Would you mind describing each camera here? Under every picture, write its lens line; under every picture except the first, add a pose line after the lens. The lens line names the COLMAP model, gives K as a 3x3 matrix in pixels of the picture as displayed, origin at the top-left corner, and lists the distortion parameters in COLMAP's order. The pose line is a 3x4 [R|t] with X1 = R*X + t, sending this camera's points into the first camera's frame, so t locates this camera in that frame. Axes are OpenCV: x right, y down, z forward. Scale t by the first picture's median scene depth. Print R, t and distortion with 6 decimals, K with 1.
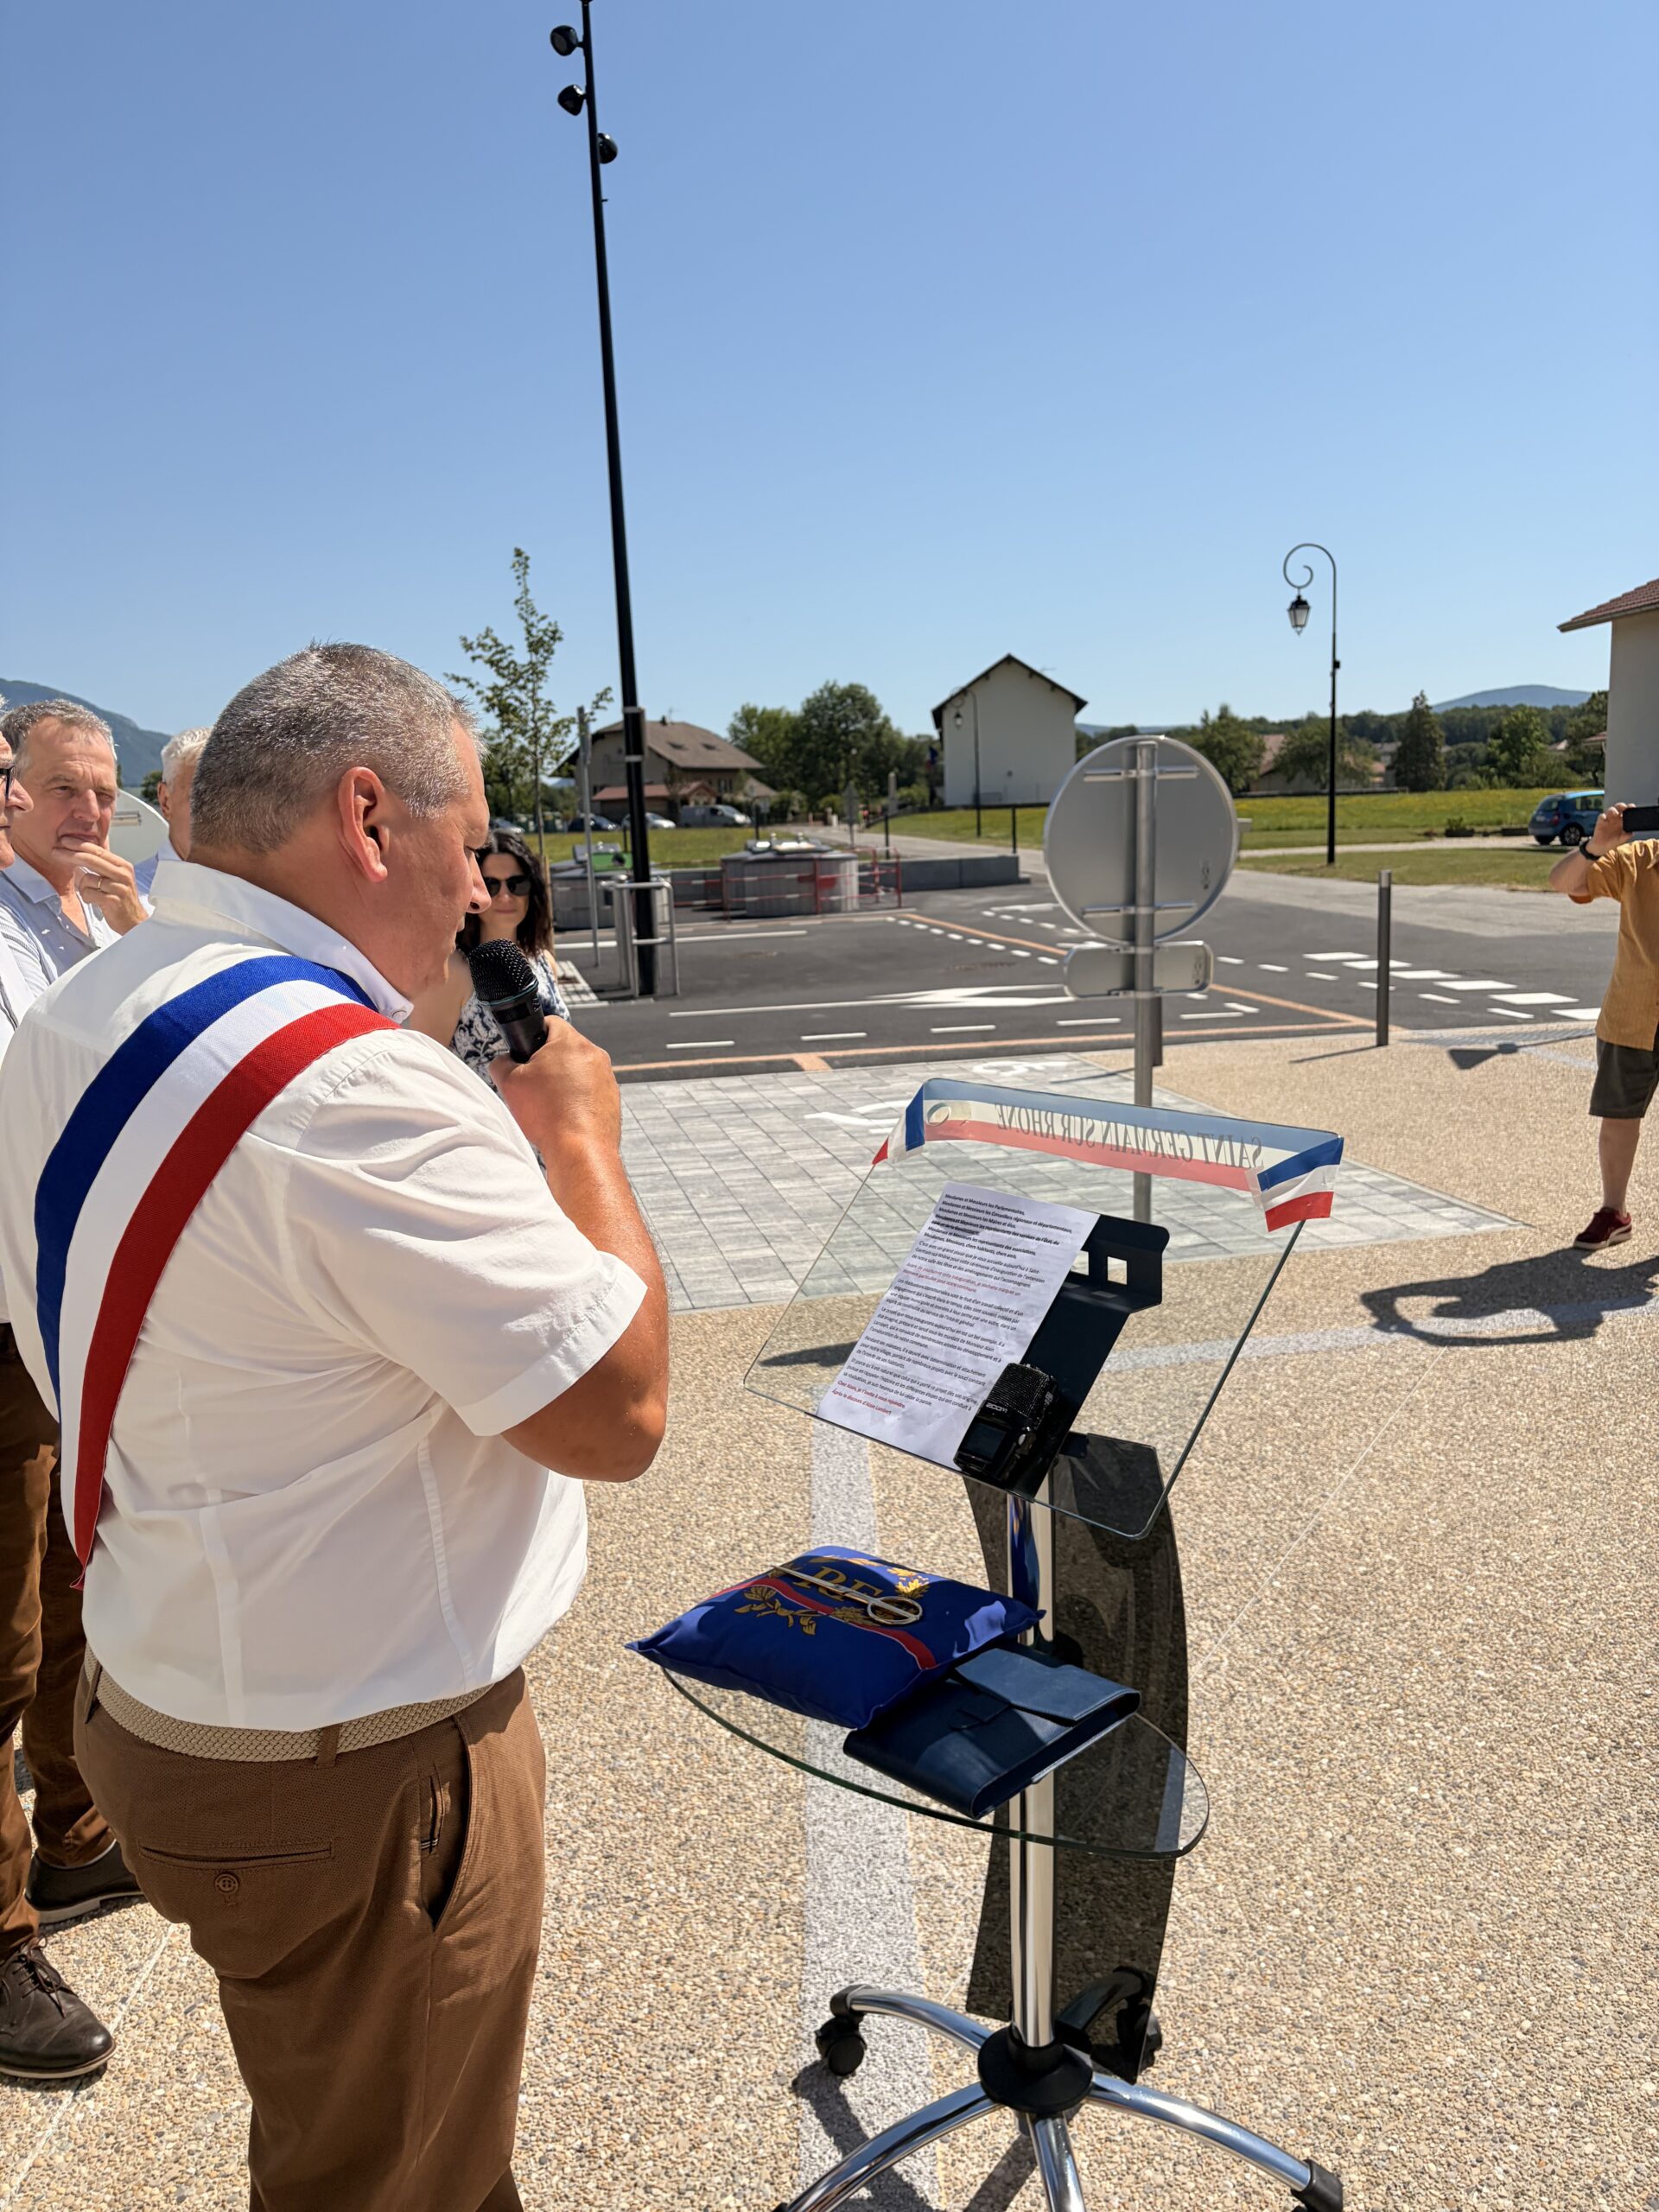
lens RADIAL K [[1671.2, 0, 824.3], [0, 1671.2, 1122.8], [0, 0, 1]] dist [0.054471, -0.066081]
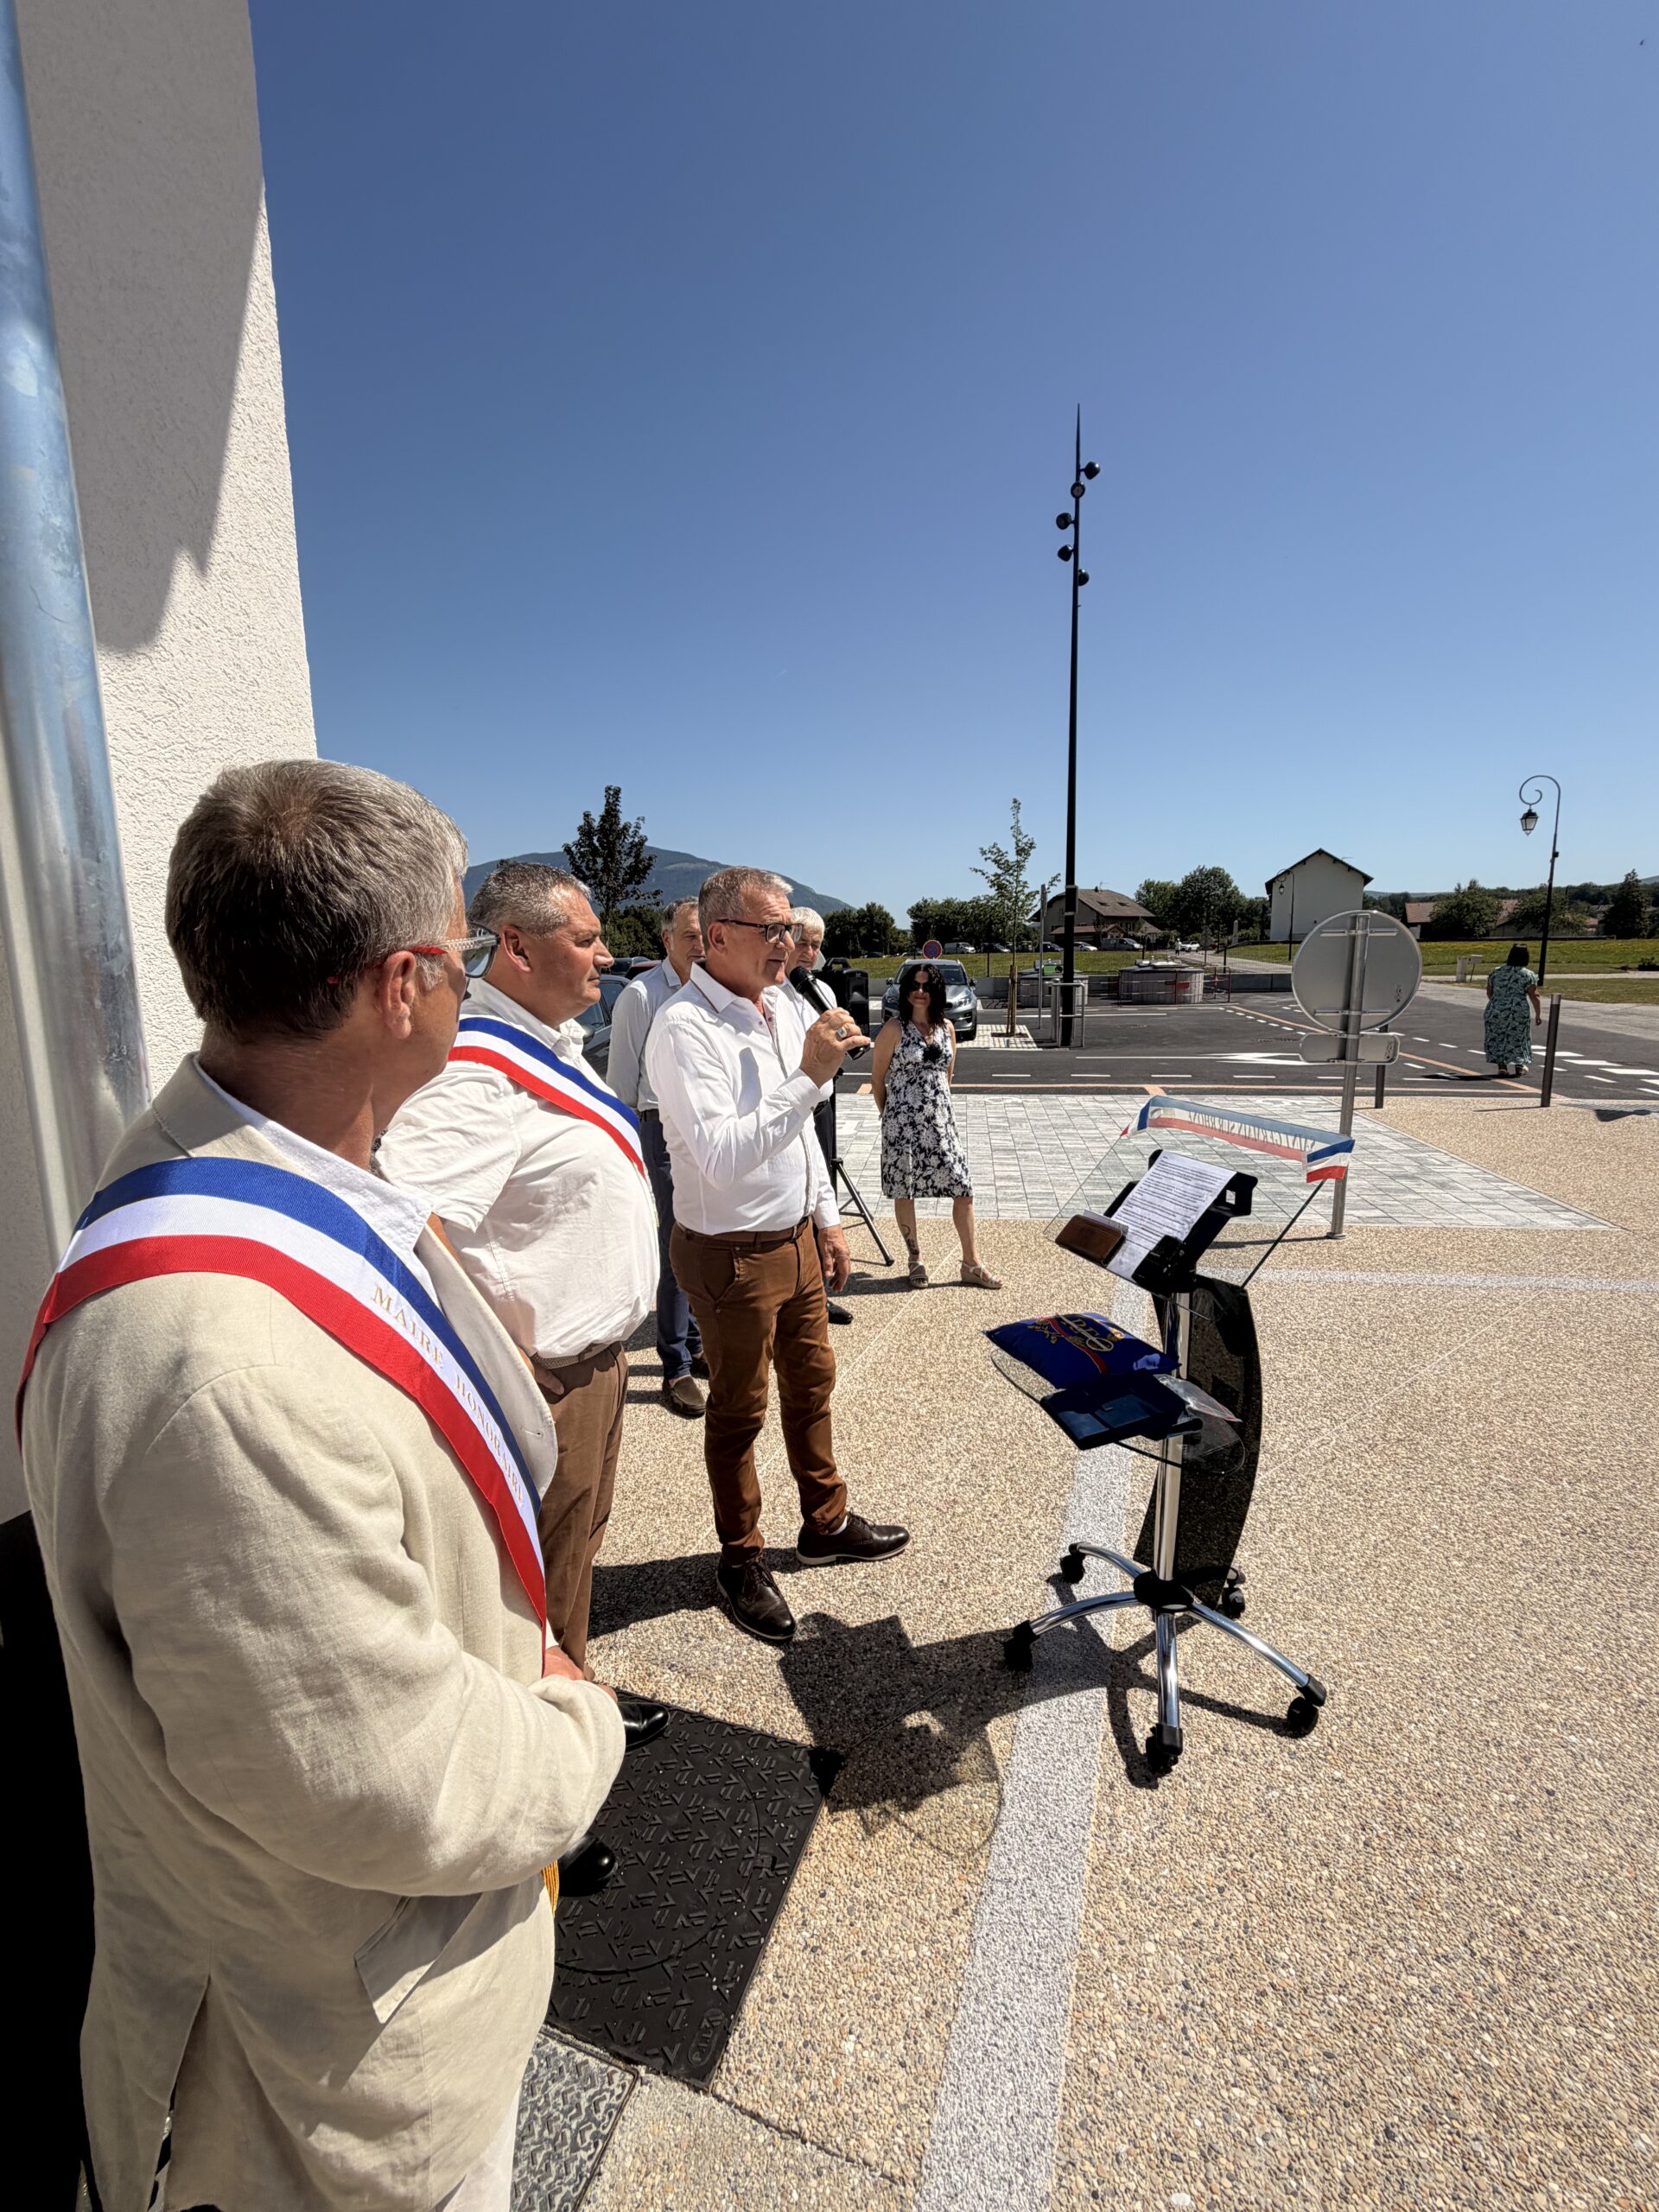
lens RADIAL K [[950.4, 0, 829.5], [0, 950.4, 1106.0], [0, 0, 1]] dist [0.001196, -0.000277]
pose [[0.934297, 0.079272, -0.347571, 0.042618], [-0.082337, 0.996587, 0.005968, 0.004790], [0.346857, 0.023042, 0.937635, -0.087405]]
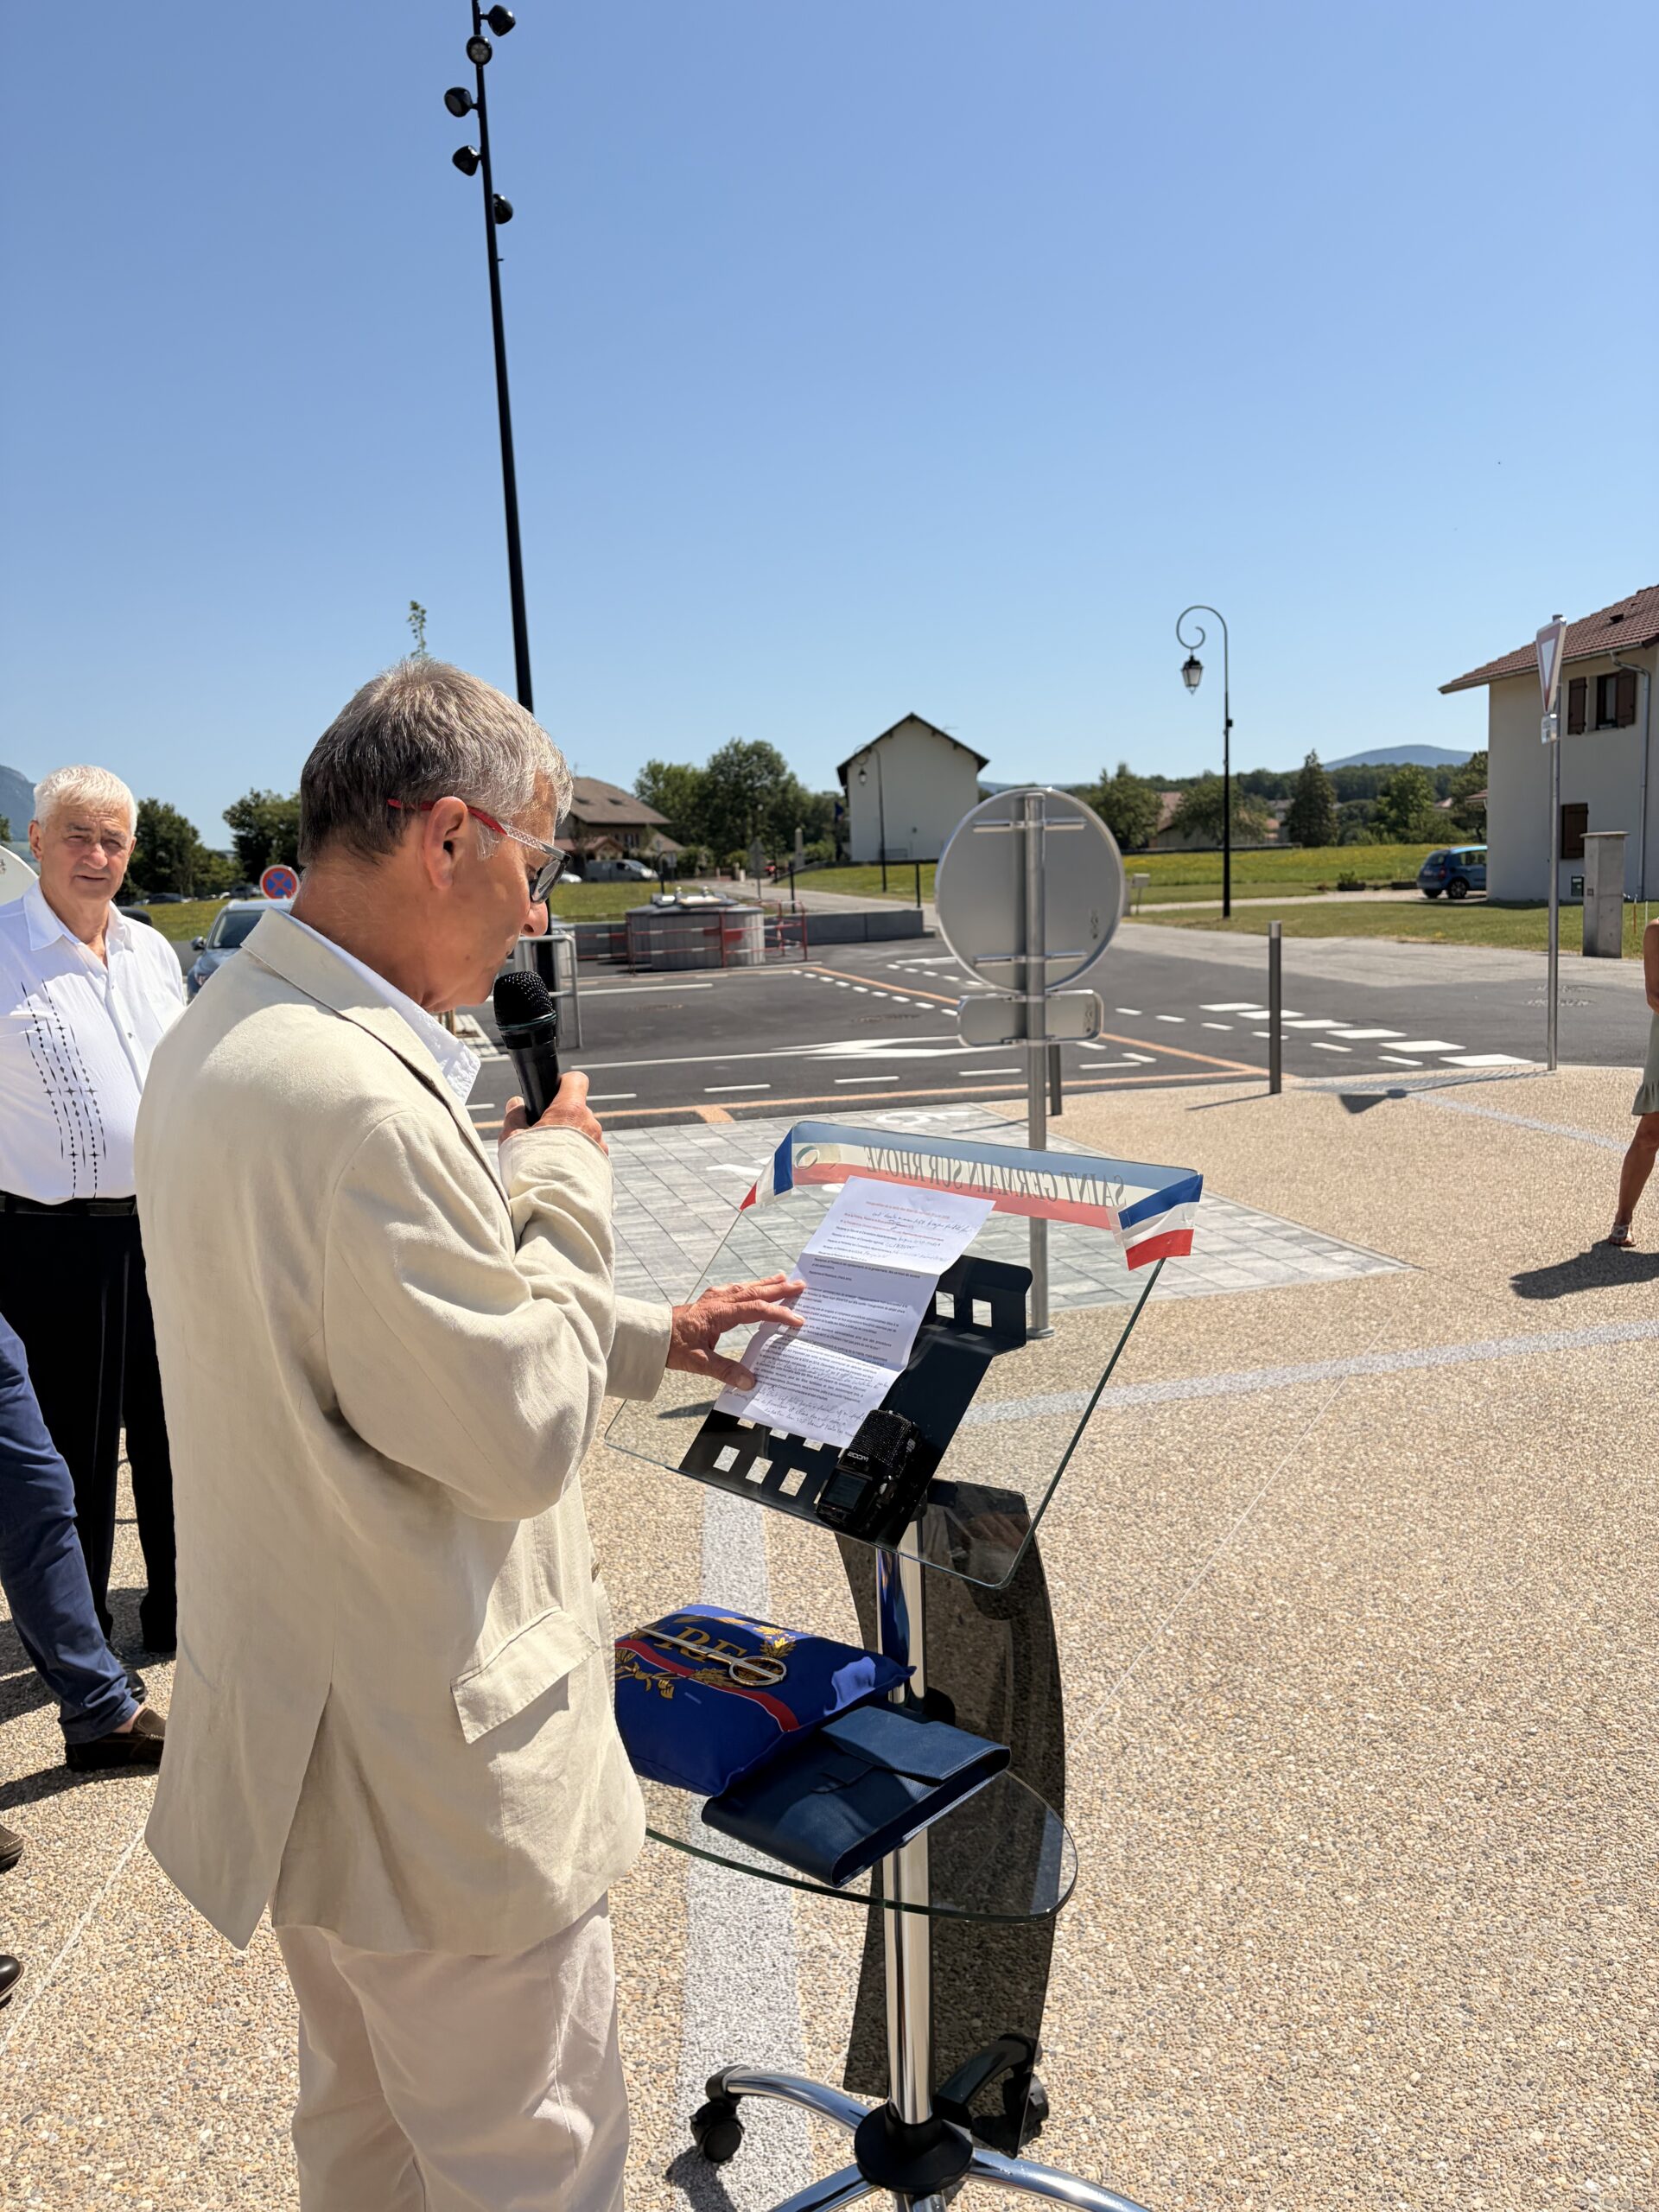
lens RADIAL K [[1672.2, 0, 836.4], [0, 1672.2, 1121.6], [0, 0, 1]] dist [0.057314, -0.068117]
pose [[0.998199, -0.009830, 0.059172, 0.012392], [0.011786, 0.999393, -0.032798, 0.002743], [-0.058814, 0.033436, 0.997709, 0.008146]]
